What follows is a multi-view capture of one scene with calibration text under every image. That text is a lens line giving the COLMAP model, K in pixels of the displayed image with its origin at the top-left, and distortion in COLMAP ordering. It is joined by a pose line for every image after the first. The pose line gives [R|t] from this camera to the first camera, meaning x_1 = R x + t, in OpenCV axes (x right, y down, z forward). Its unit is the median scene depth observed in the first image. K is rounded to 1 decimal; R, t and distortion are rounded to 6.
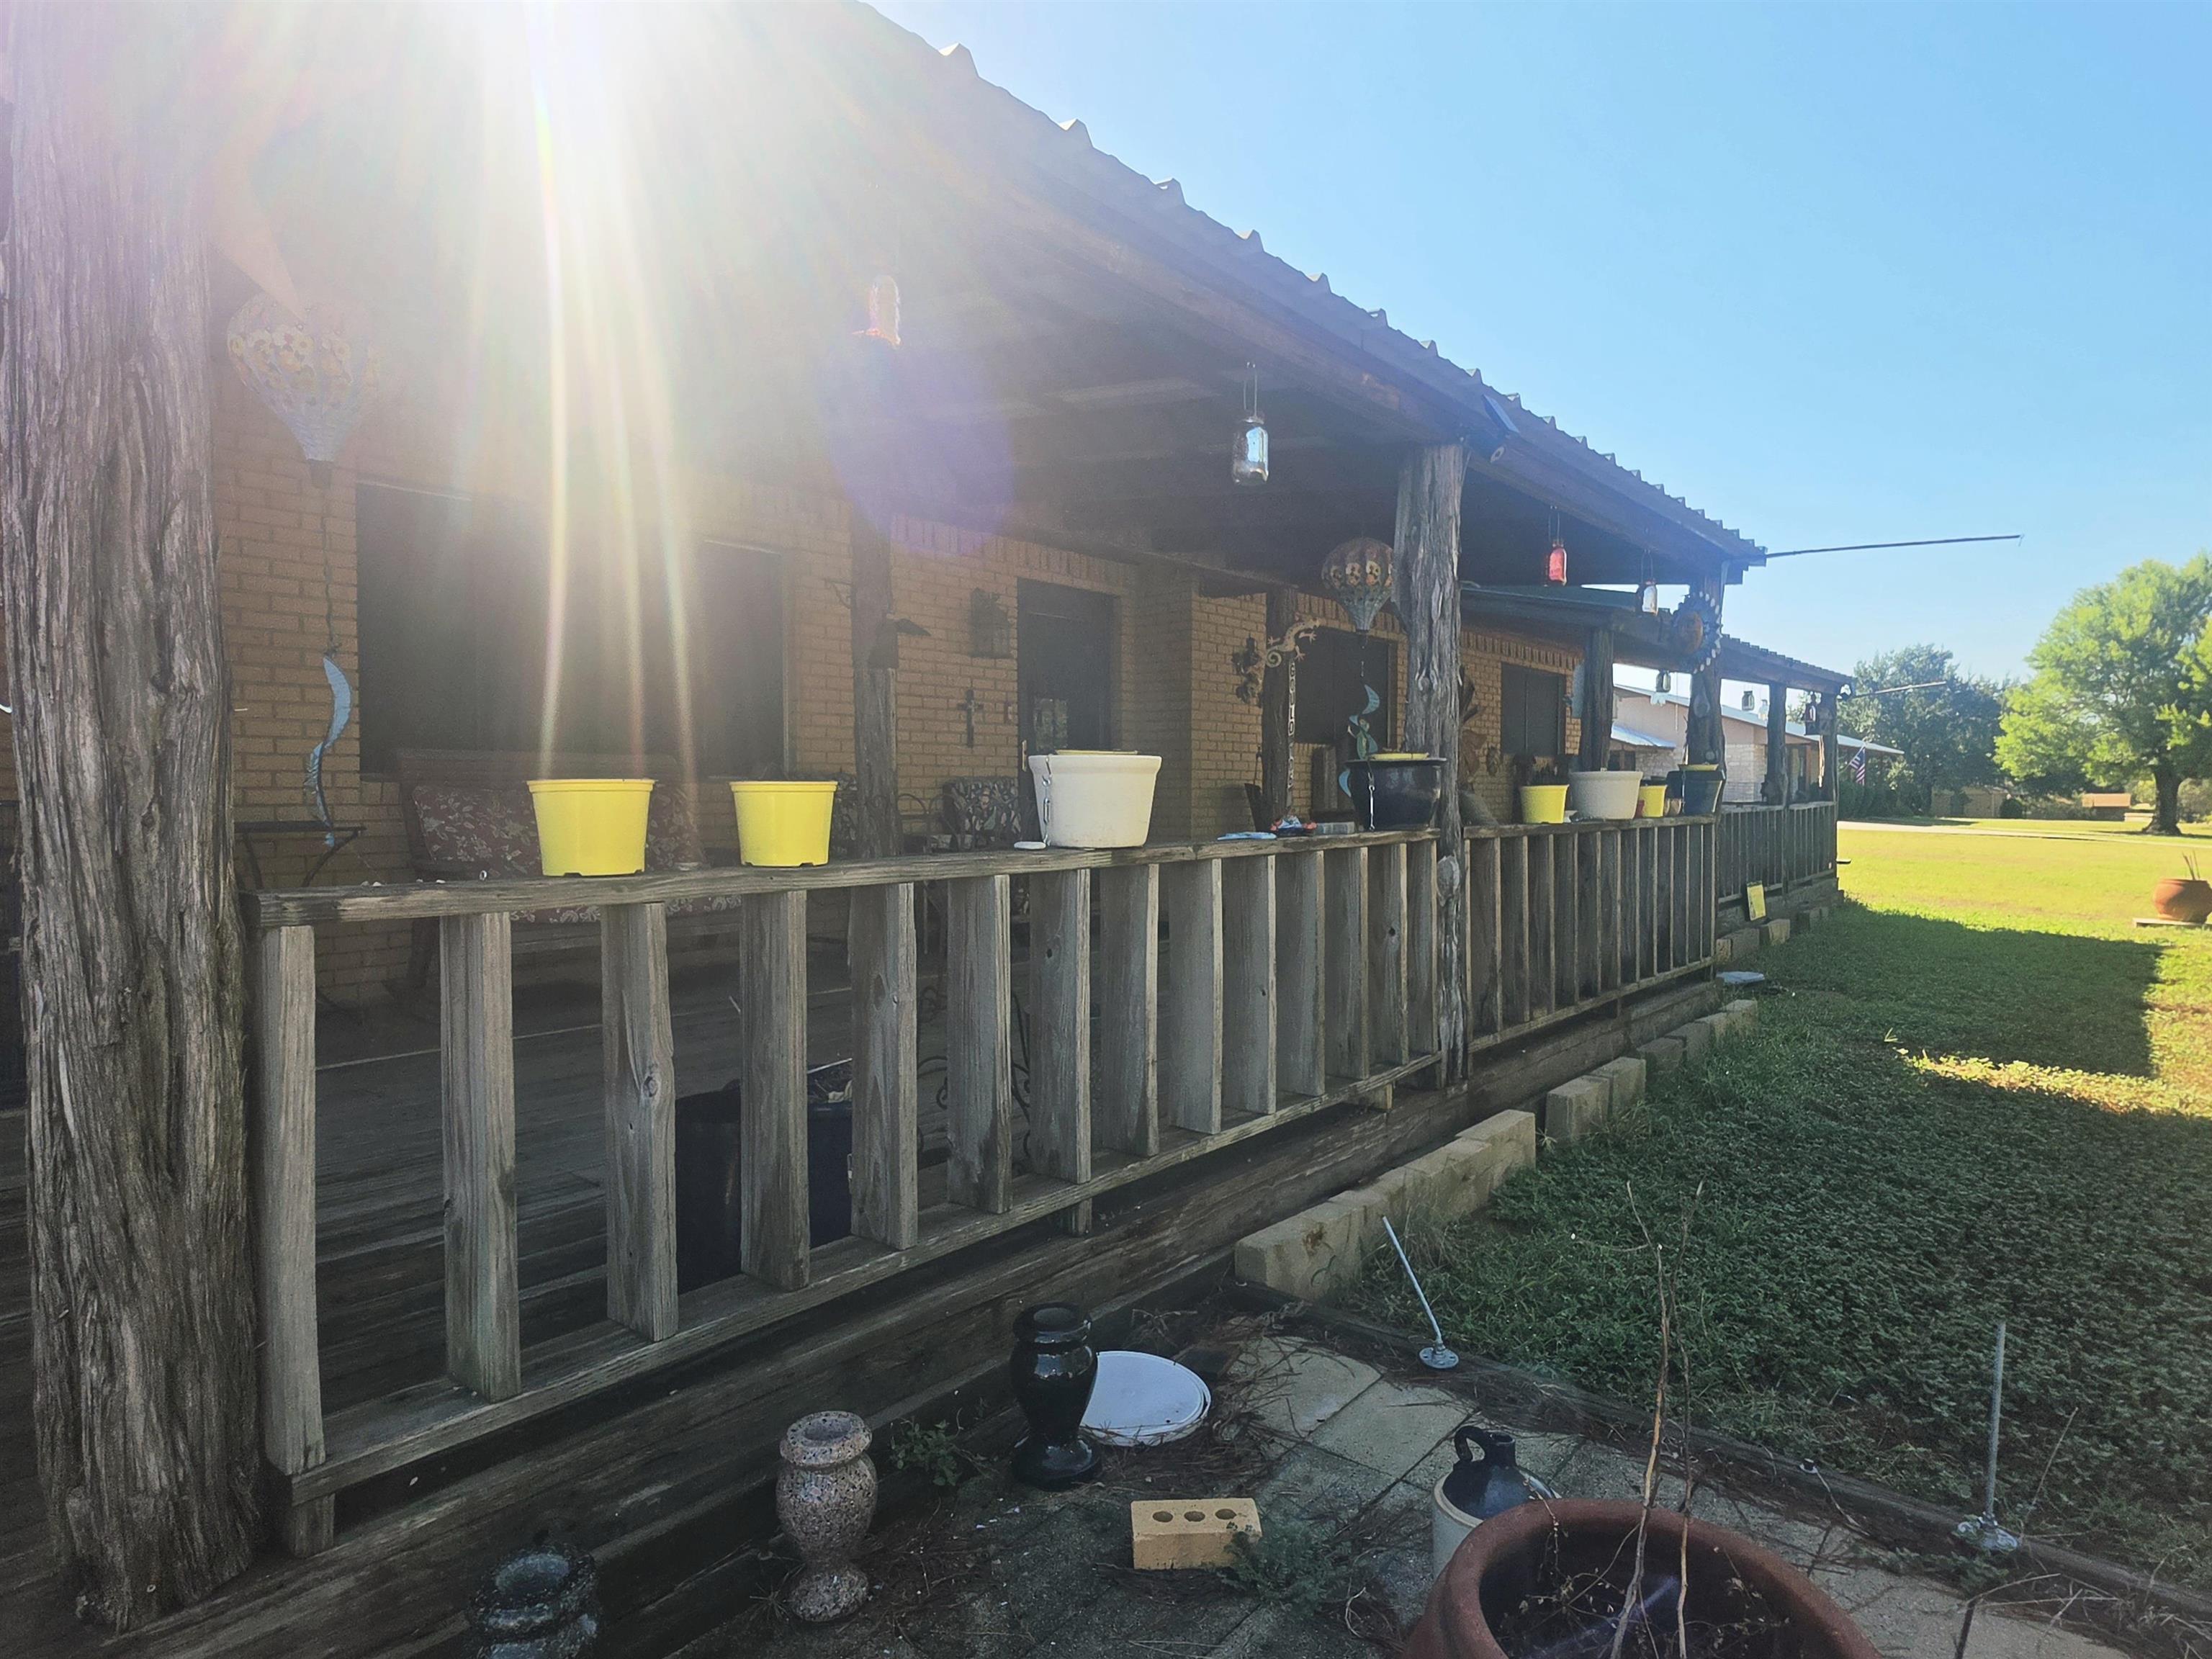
lens RADIAL K [[1265.1, 0, 1104.8], [0, 1265.1, 827.0], [0, 0, 1]] dist [-0.005568, -0.000976]
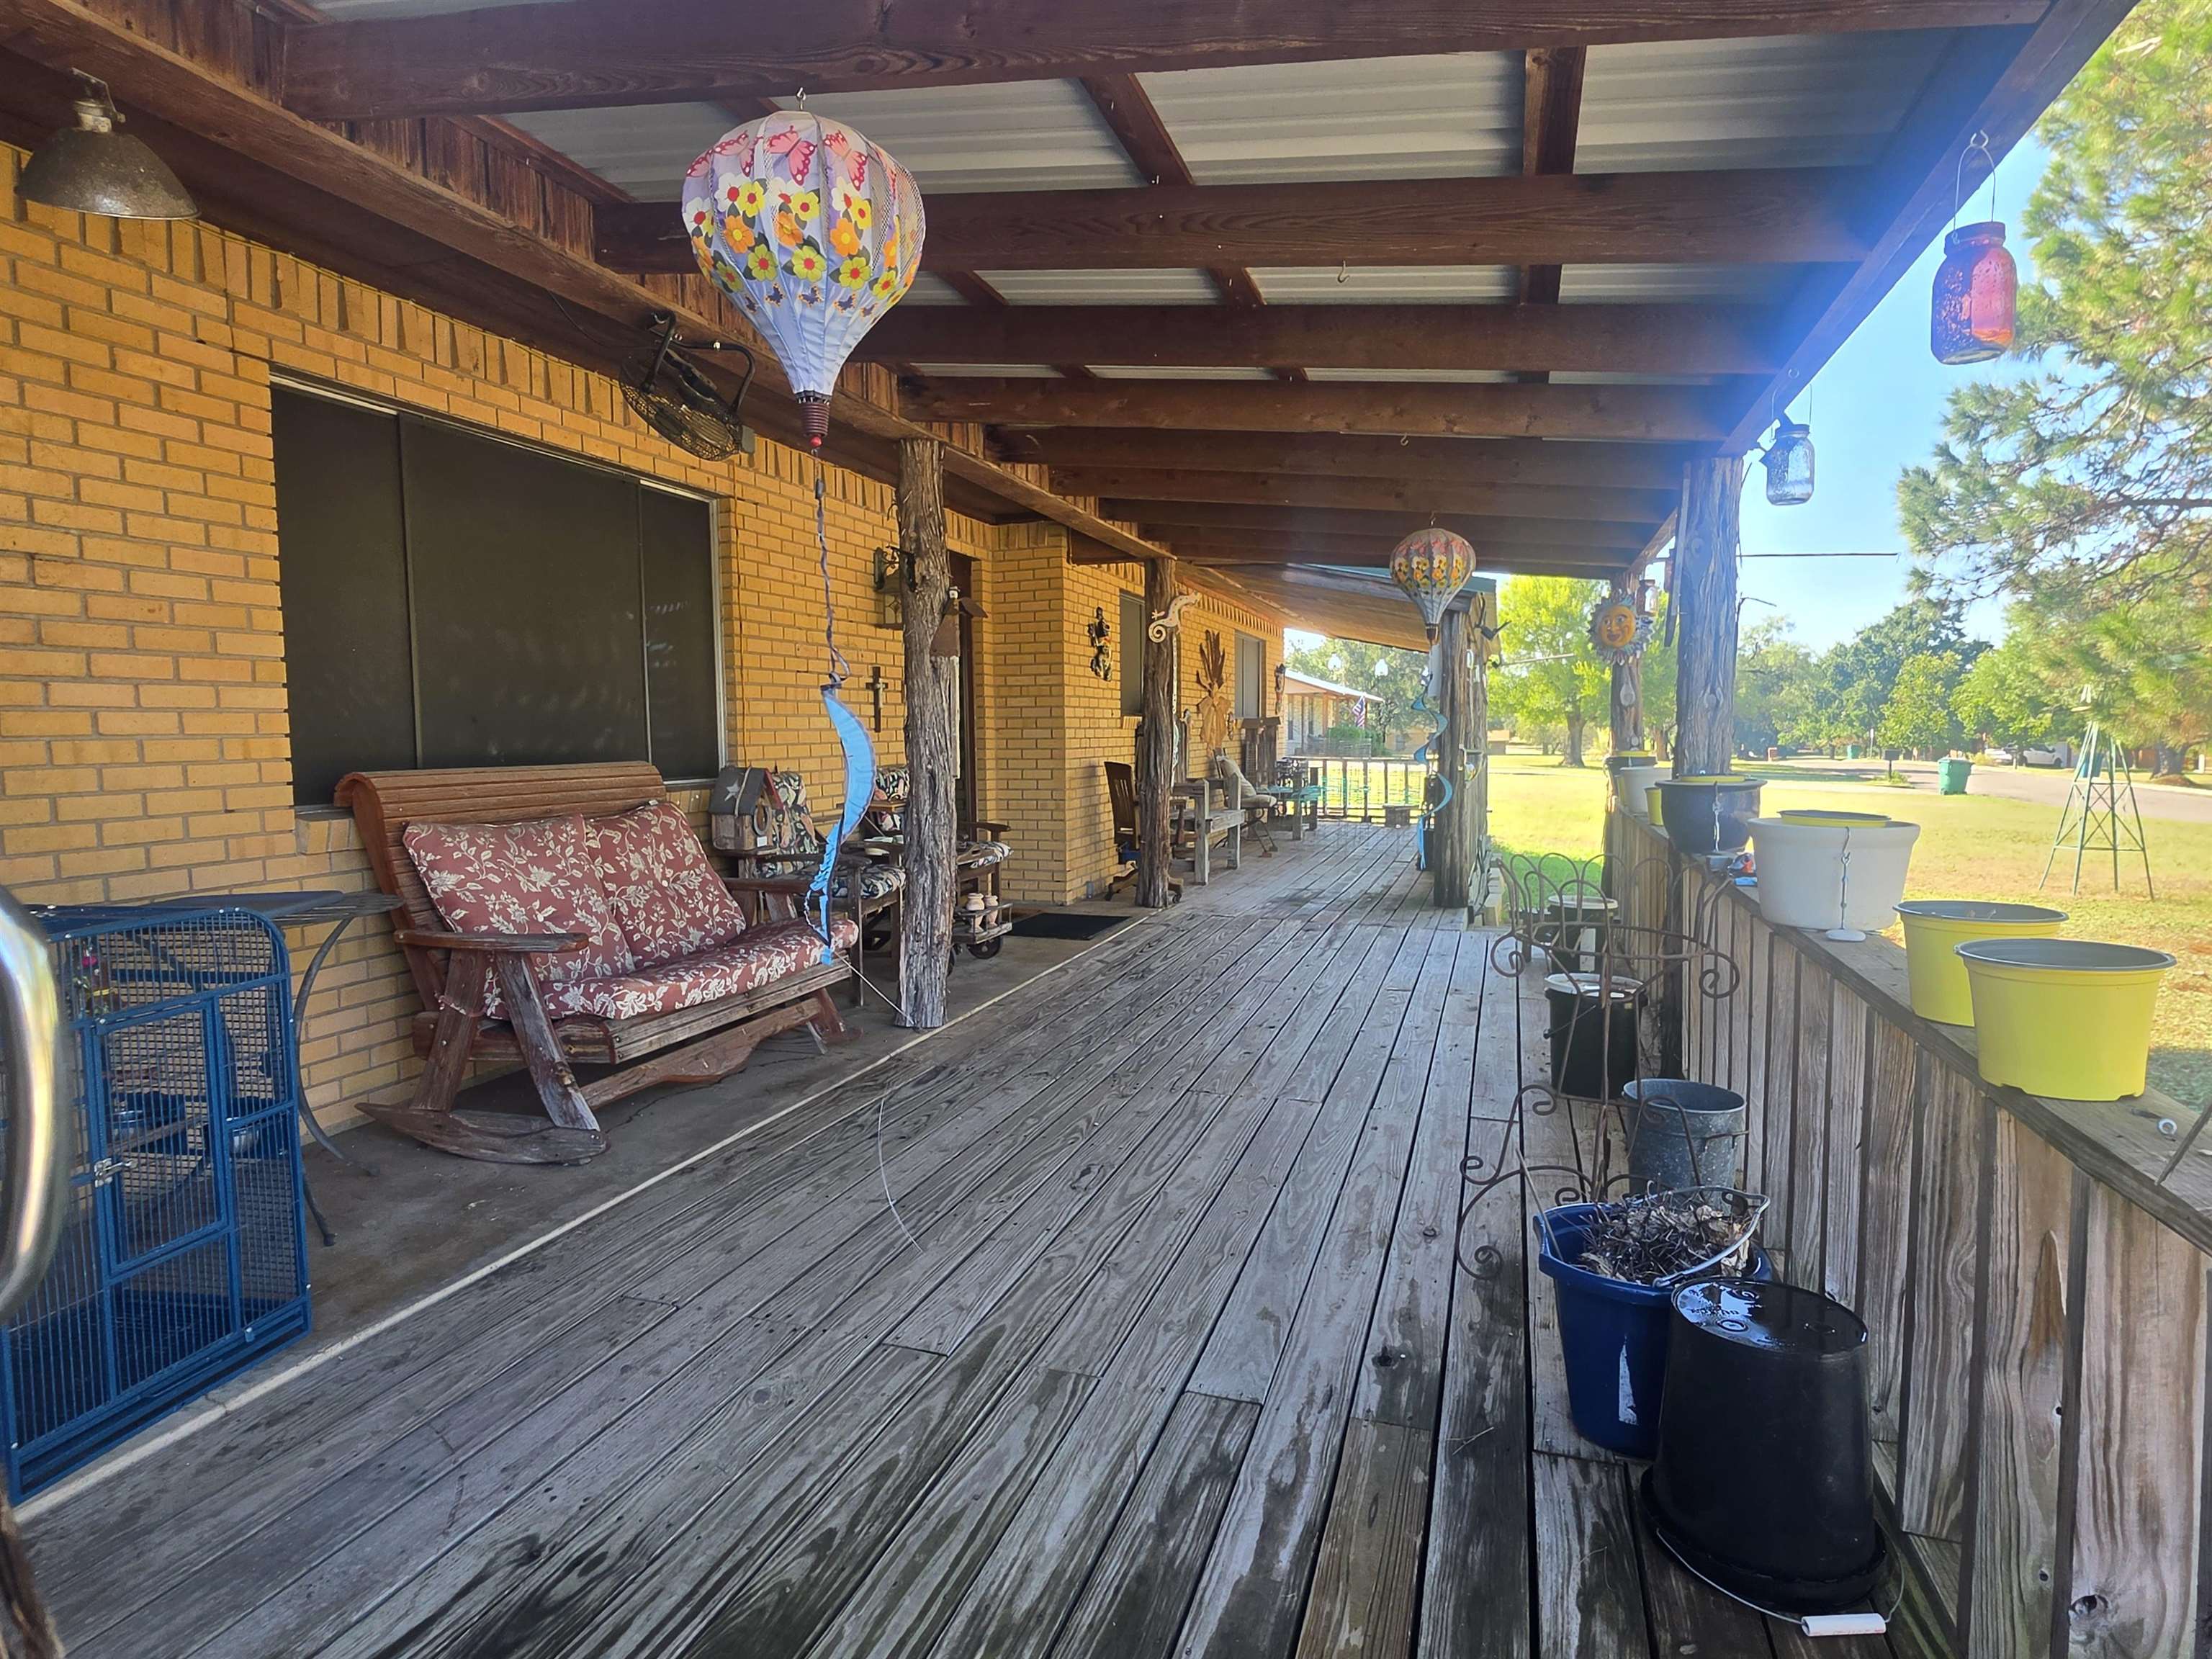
lens RADIAL K [[1265.1, 0, 1105.4], [0, 1265.1, 825.5], [0, 0, 1]] dist [-0.005568, -0.000976]
pose [[0.926009, -0.037388, 0.375646, -0.290588], [0.020509, 0.998596, 0.048835, -0.038307], [-0.376945, -0.037518, 0.925476, 0.132812]]
